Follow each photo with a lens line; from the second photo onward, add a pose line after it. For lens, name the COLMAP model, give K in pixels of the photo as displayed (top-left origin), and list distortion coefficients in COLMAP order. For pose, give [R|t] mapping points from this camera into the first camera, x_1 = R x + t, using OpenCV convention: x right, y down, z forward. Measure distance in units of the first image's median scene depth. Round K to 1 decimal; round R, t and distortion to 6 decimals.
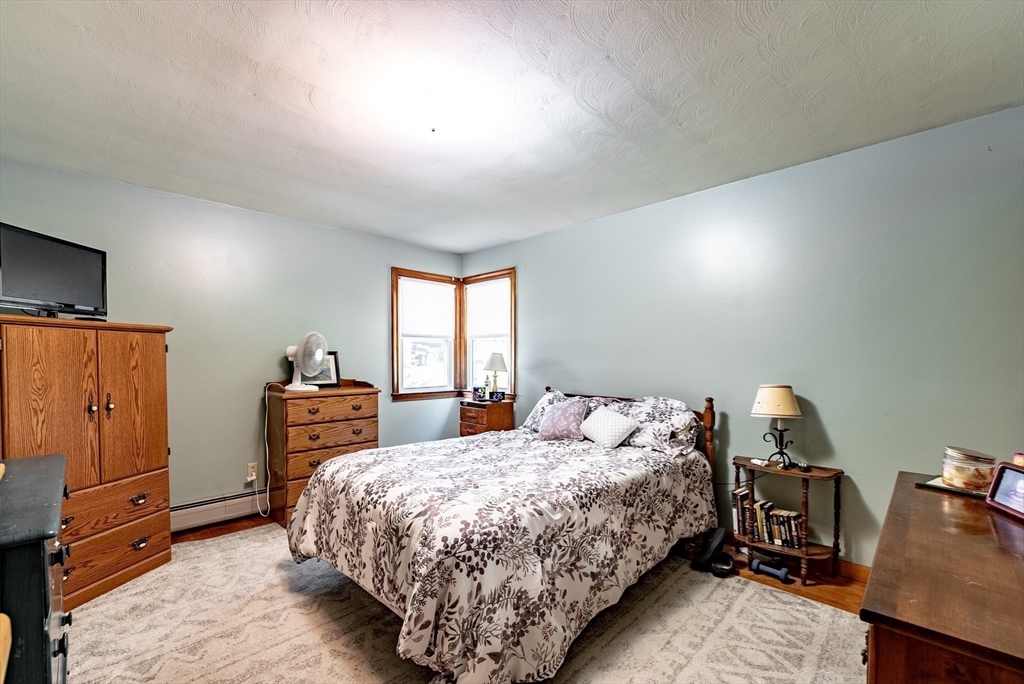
lens RADIAL K [[435.0, 0, 515.5], [0, 435.0, 364.7], [0, 0, 1]] dist [0.000973, 0.000004]
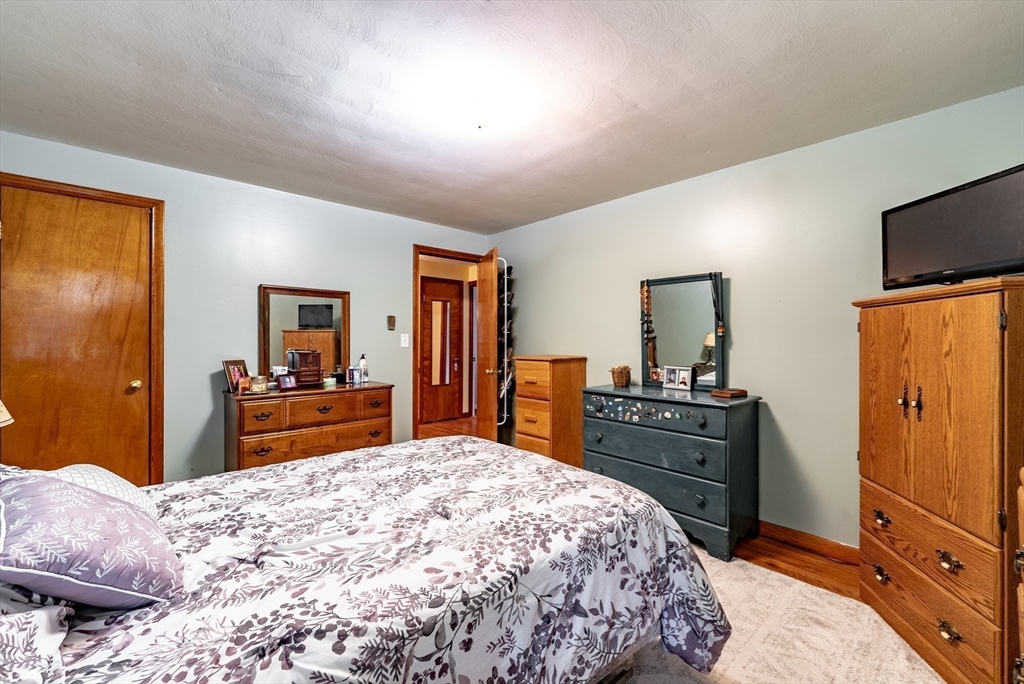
lens RADIAL K [[419.6, 0, 510.4], [0, 419.6, 340.4], [0, 0, 1]] dist [-0.000211, -0.000051]
pose [[-0.998134, 0.000715, 0.061053, -0.283125], [0.001786, 0.999846, 0.017474, -0.026443], [-0.061031, 0.017551, -0.997982, 1.756236]]
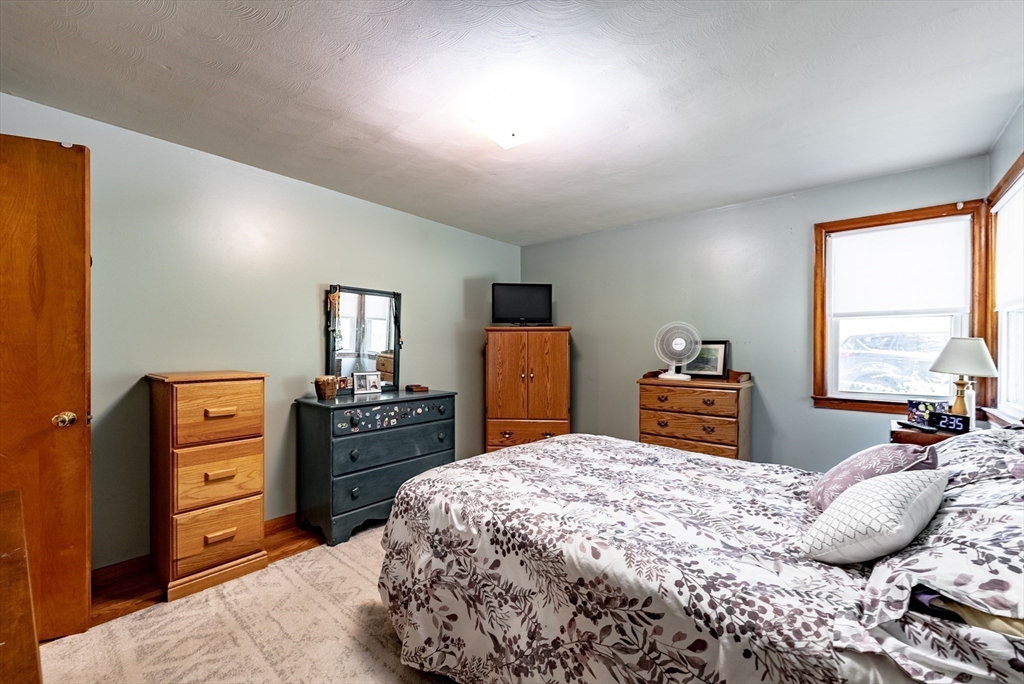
lens RADIAL K [[422.9, 0, 509.1], [0, 422.9, 349.6], [0, 0, 1]] dist [0.003830, 0.000469]
pose [[0.063974, 0.003651, -0.997945, 0.735307], [-0.016842, 0.999855, 0.002578, -0.009517], [0.997809, 0.016643, 0.064026, 0.801905]]
